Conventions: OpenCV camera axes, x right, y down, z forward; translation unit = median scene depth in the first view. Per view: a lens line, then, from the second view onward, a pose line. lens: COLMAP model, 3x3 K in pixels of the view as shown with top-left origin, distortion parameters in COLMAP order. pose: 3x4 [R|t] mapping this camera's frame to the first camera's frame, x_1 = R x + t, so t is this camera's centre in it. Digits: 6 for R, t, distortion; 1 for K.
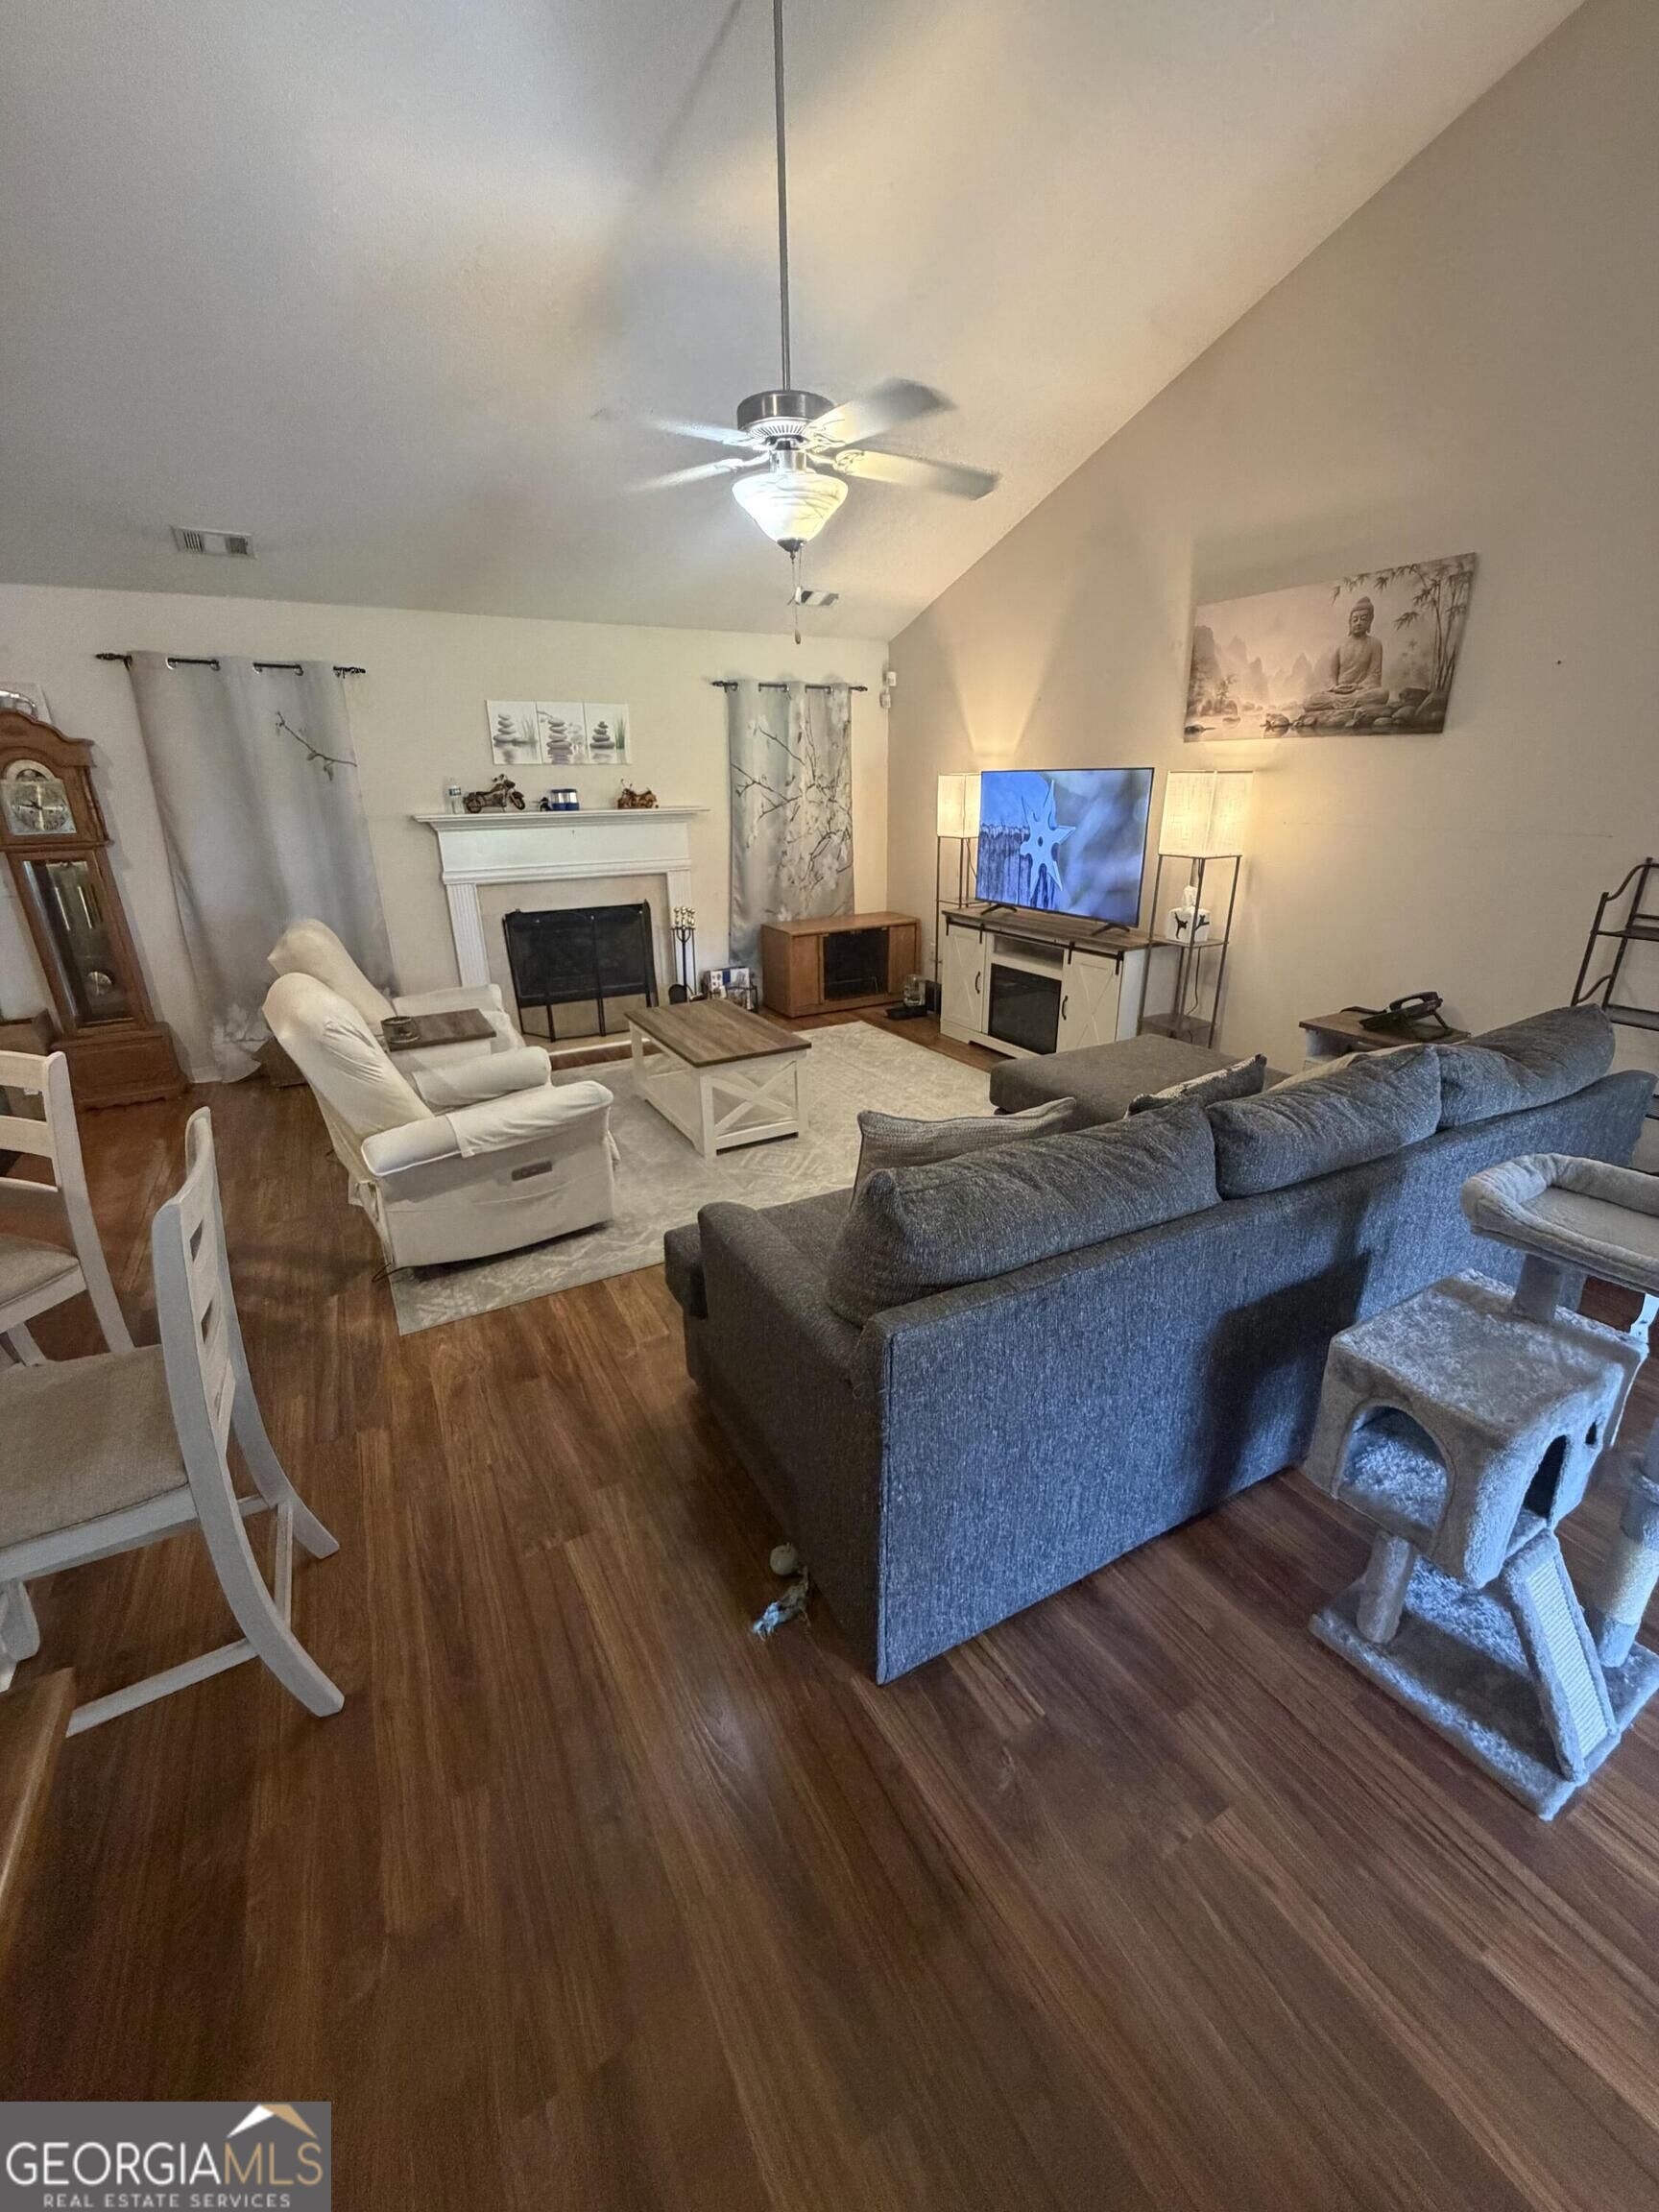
lens RADIAL K [[892.9, 0, 832.5], [0, 892.9, 1101.5], [0, 0, 1]] dist [0.000373, 0.000026]
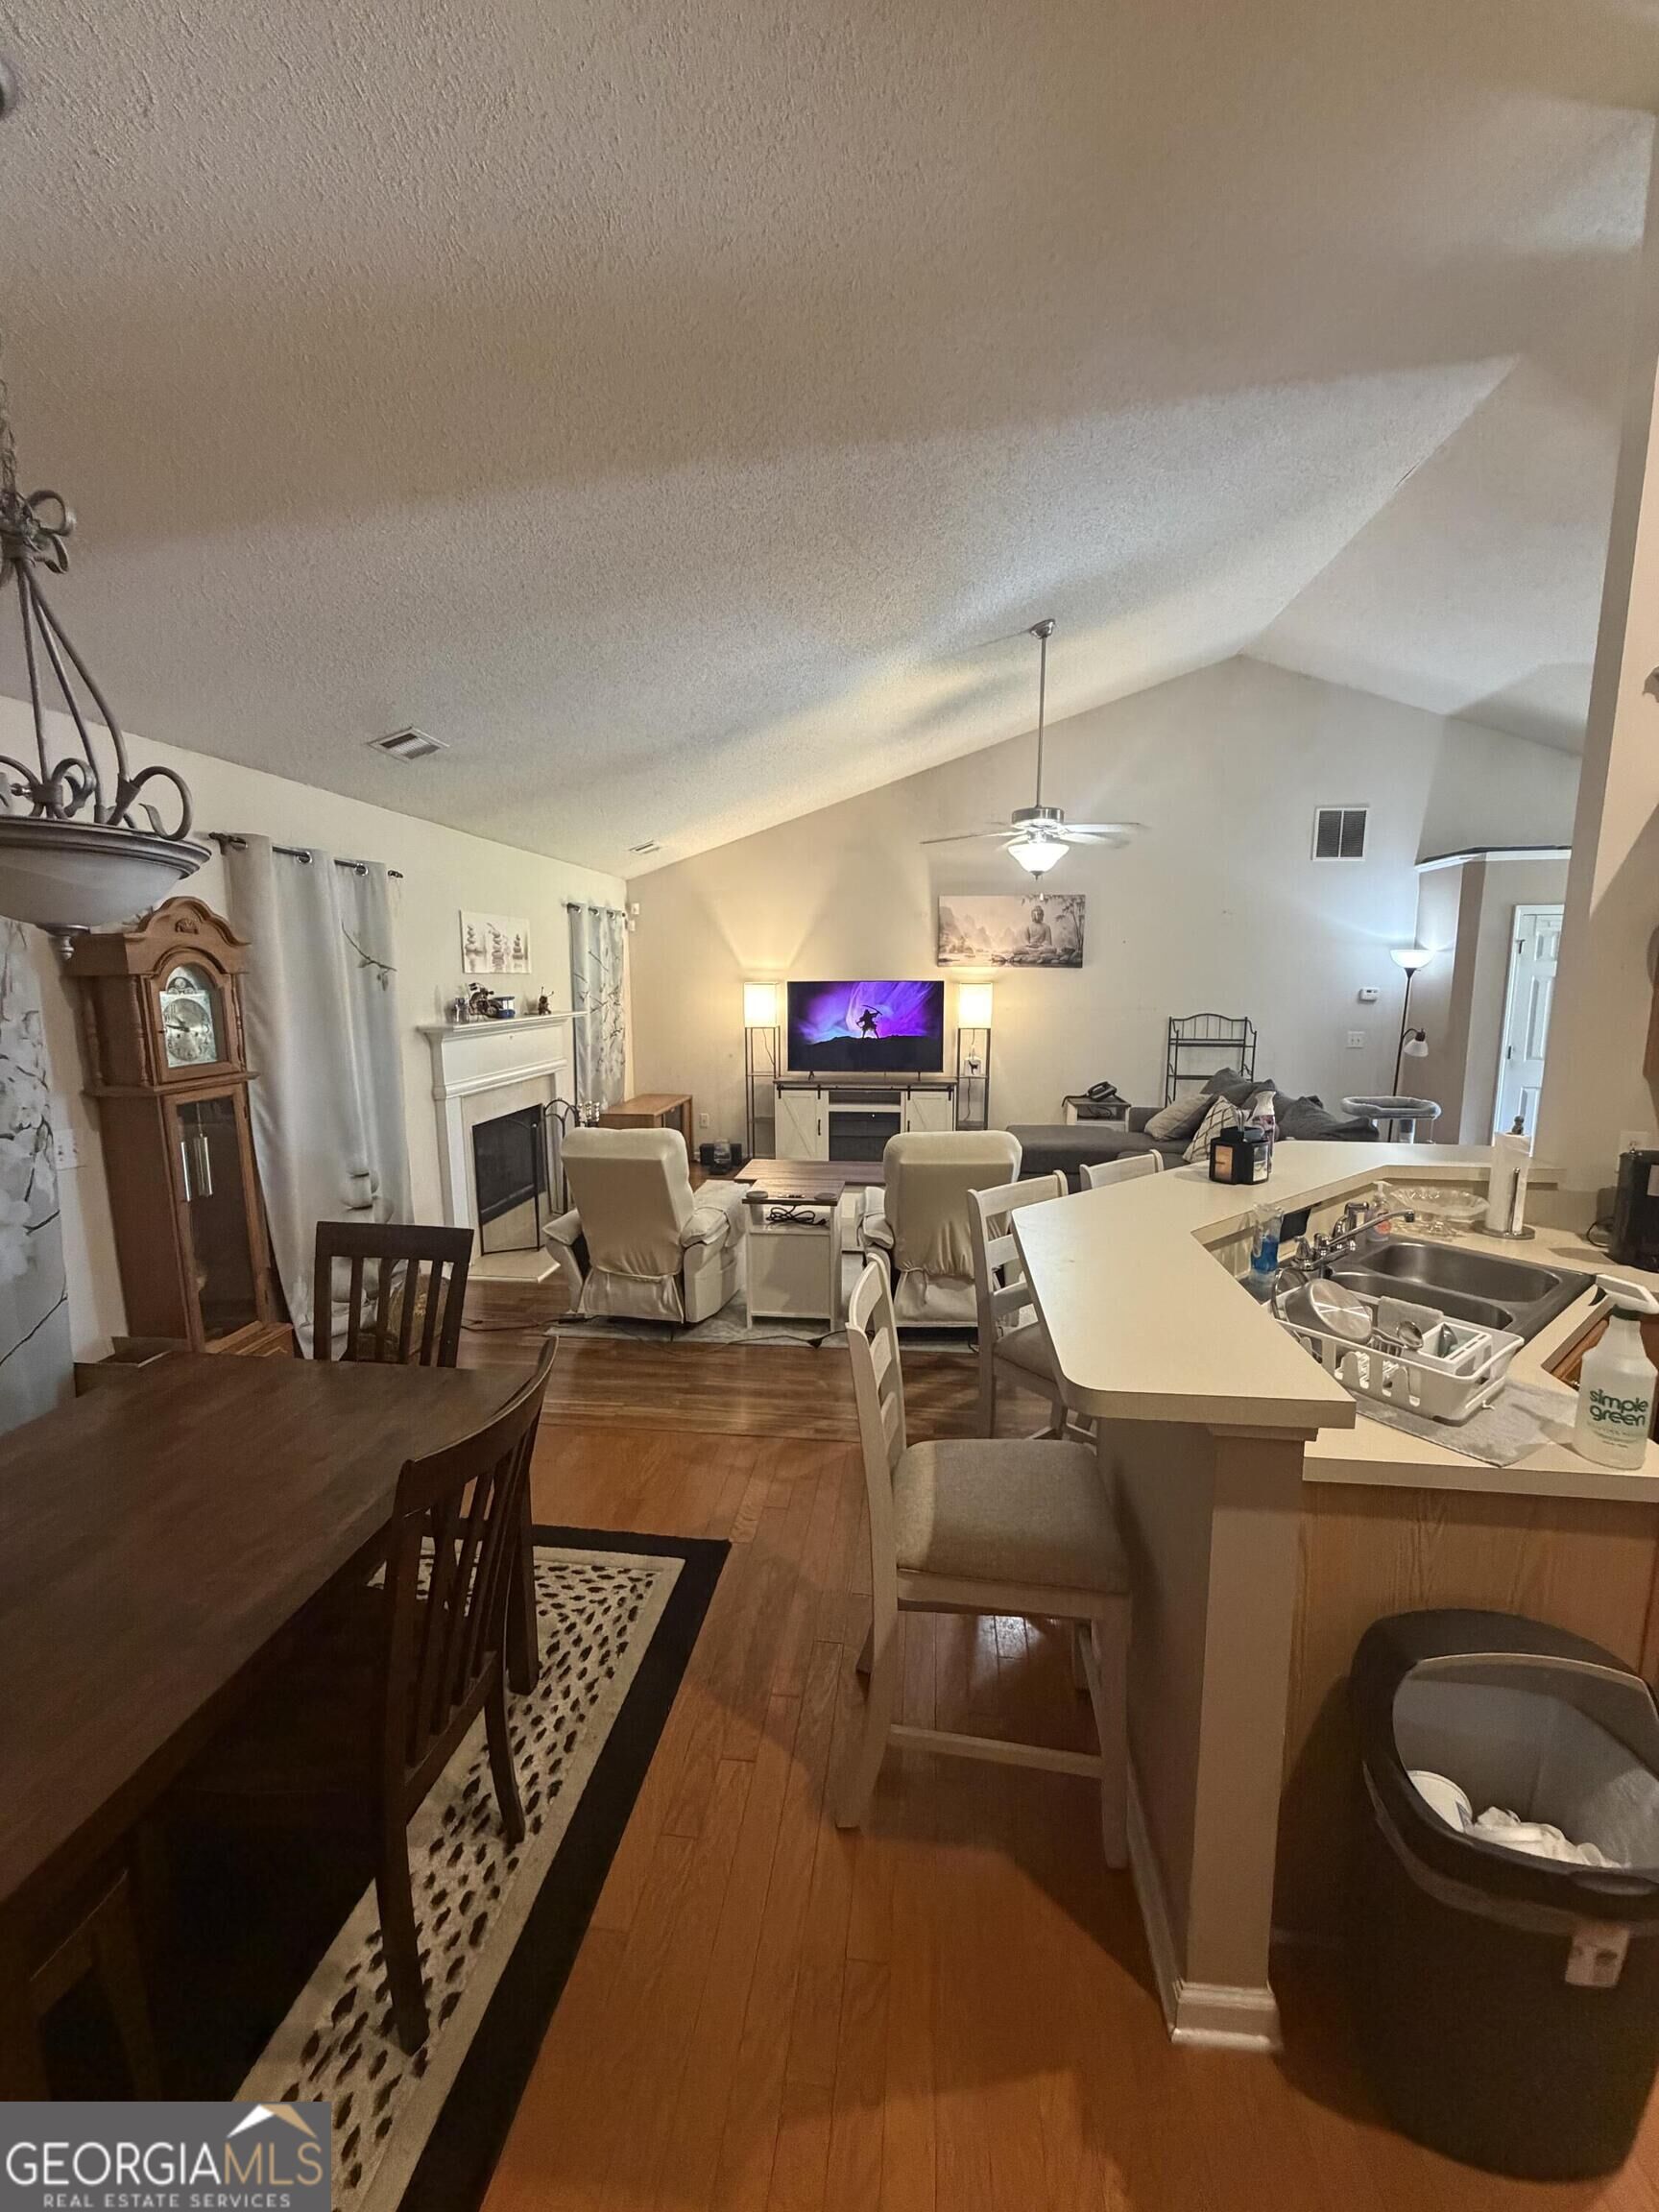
lens RADIAL K [[892.9, 0, 825.3], [0, 892.9, 1104.8], [0, 0, 1]] dist [0.000373, 0.000026]
pose [[0.583836, -0.107306, 0.804749, -0.930500], [0.273742, 0.959201, -0.070696, -0.066342], [-0.764330, 0.261568, 0.589391, 0.172013]]
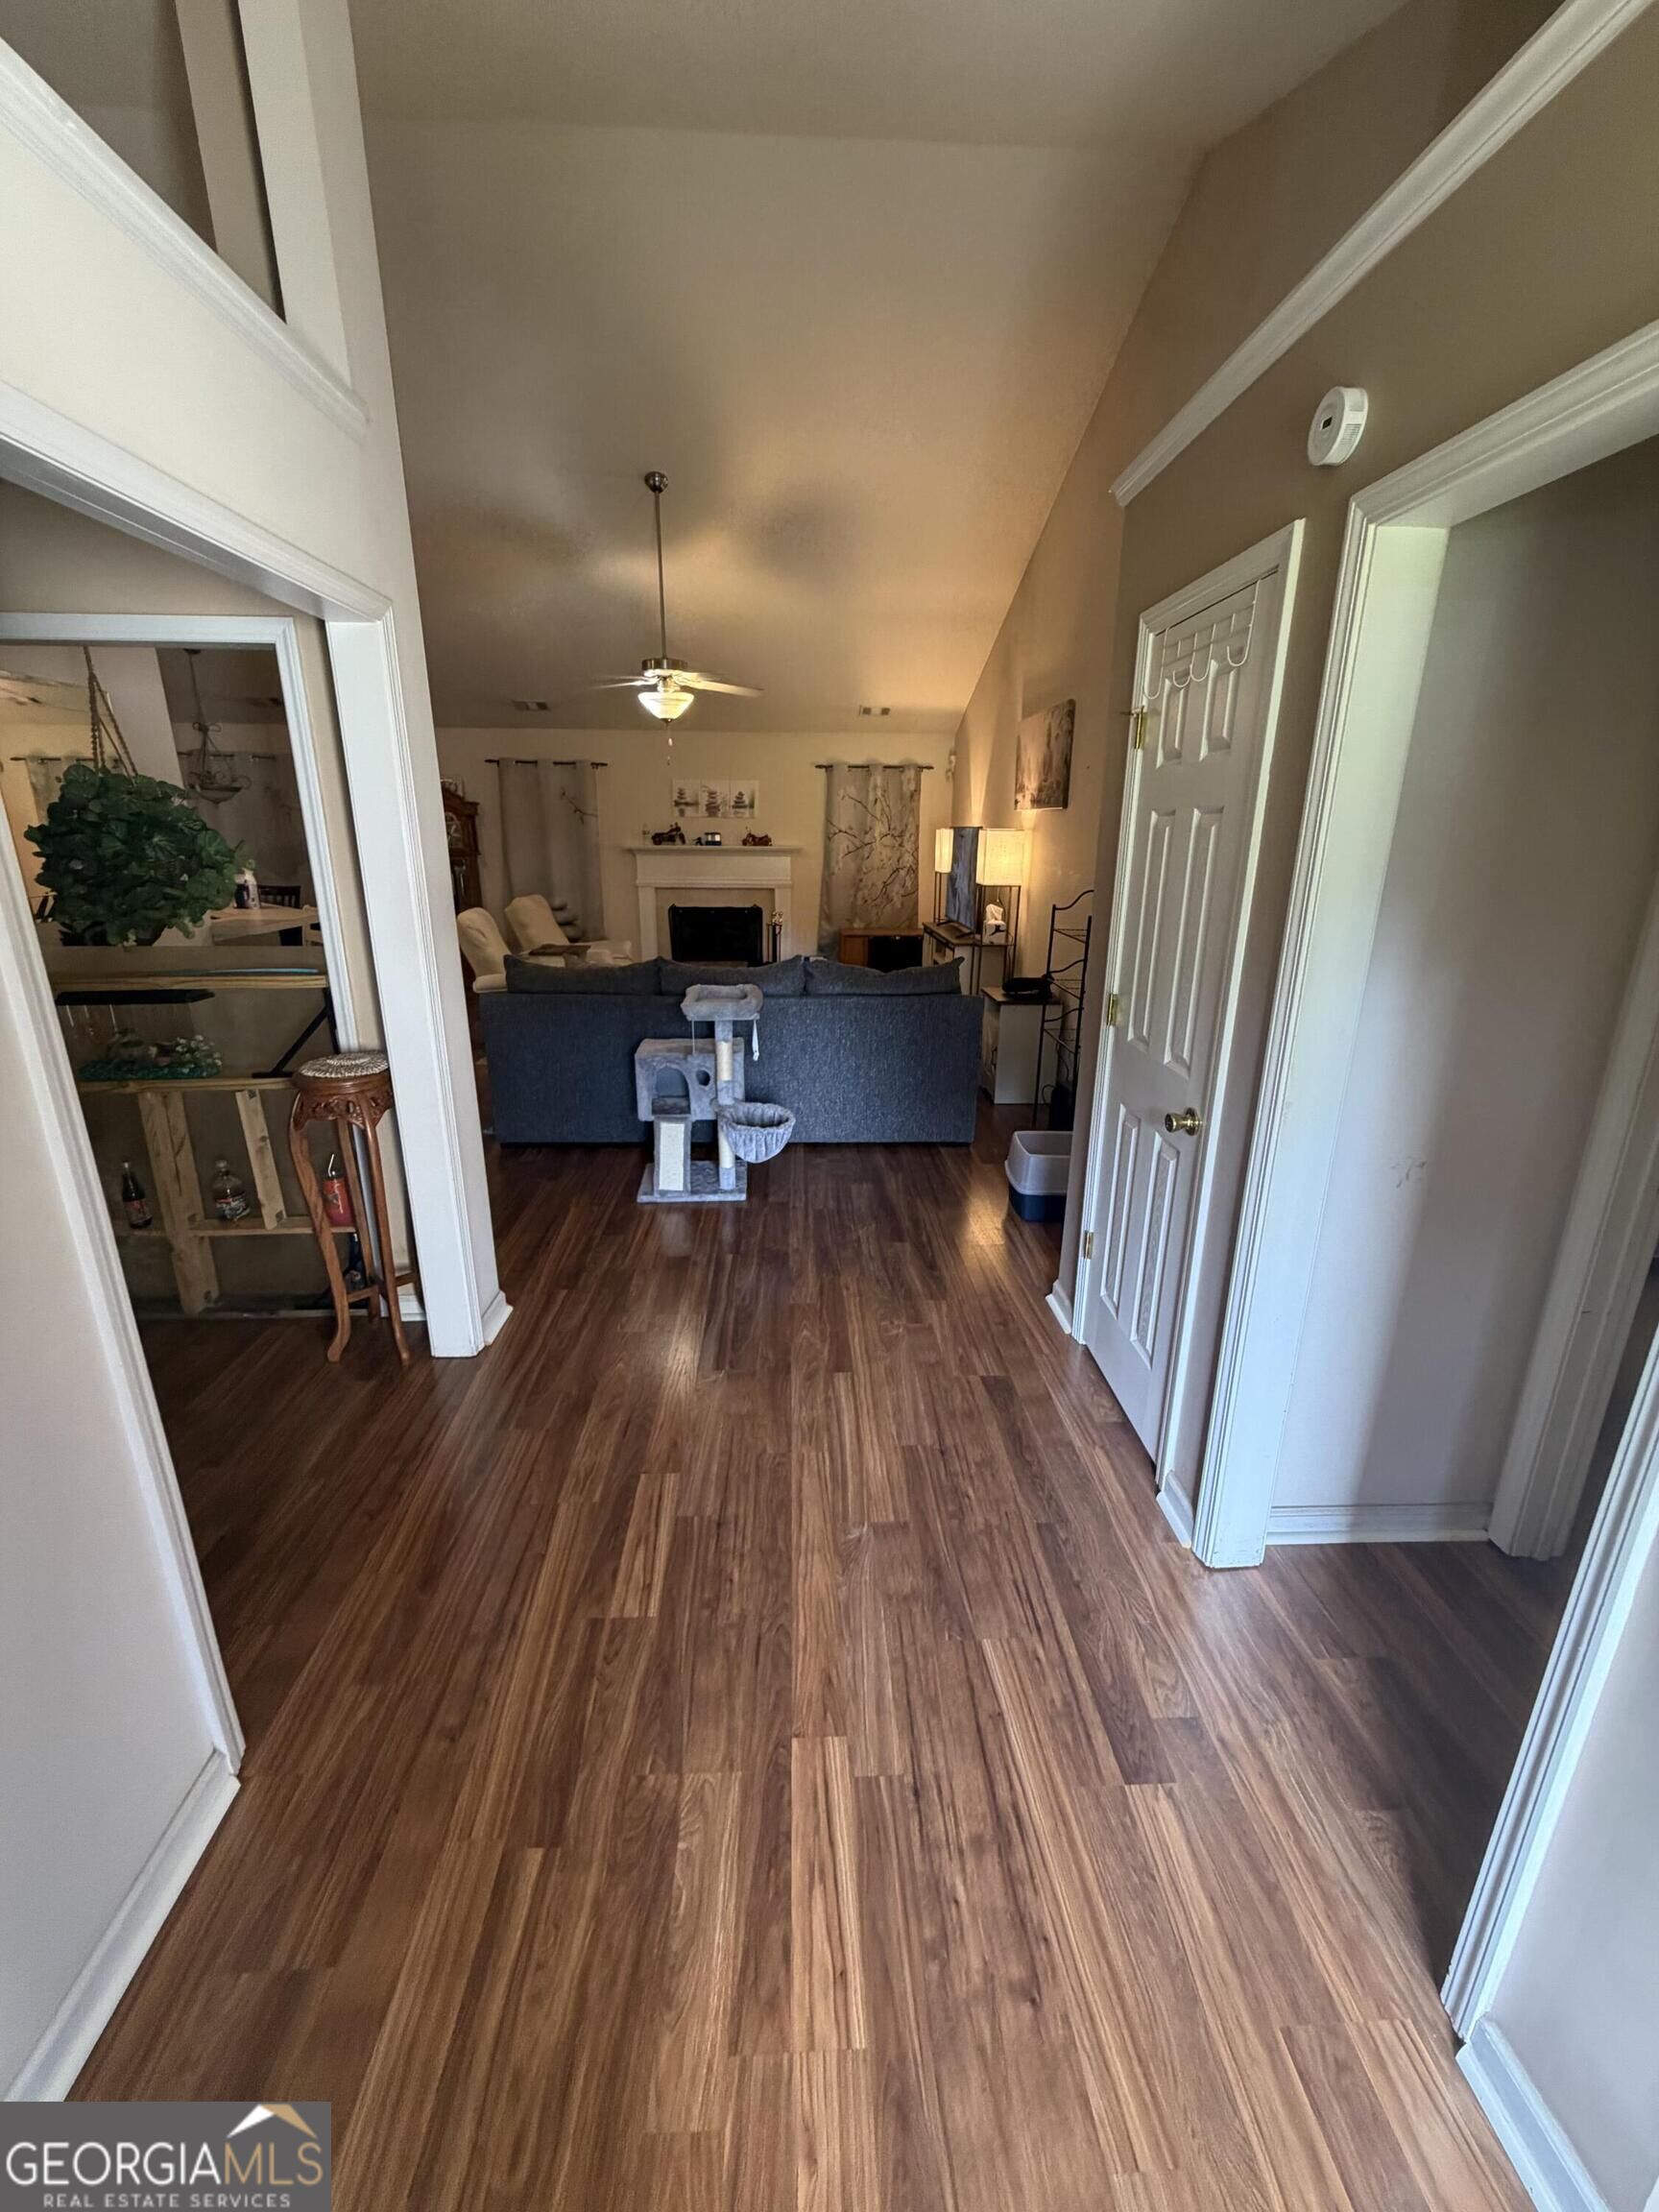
lens RADIAL K [[892.9, 0, 823.1], [0, 892.9, 1110.9], [0, 0, 1]] dist [0.000373, 0.000026]
pose [[0.895250, 0.153884, -0.418148, 0.646954], [-0.170205, 0.985407, -0.001765, 0.118004], [0.411774, 0.072751, 0.908377, -0.356950]]
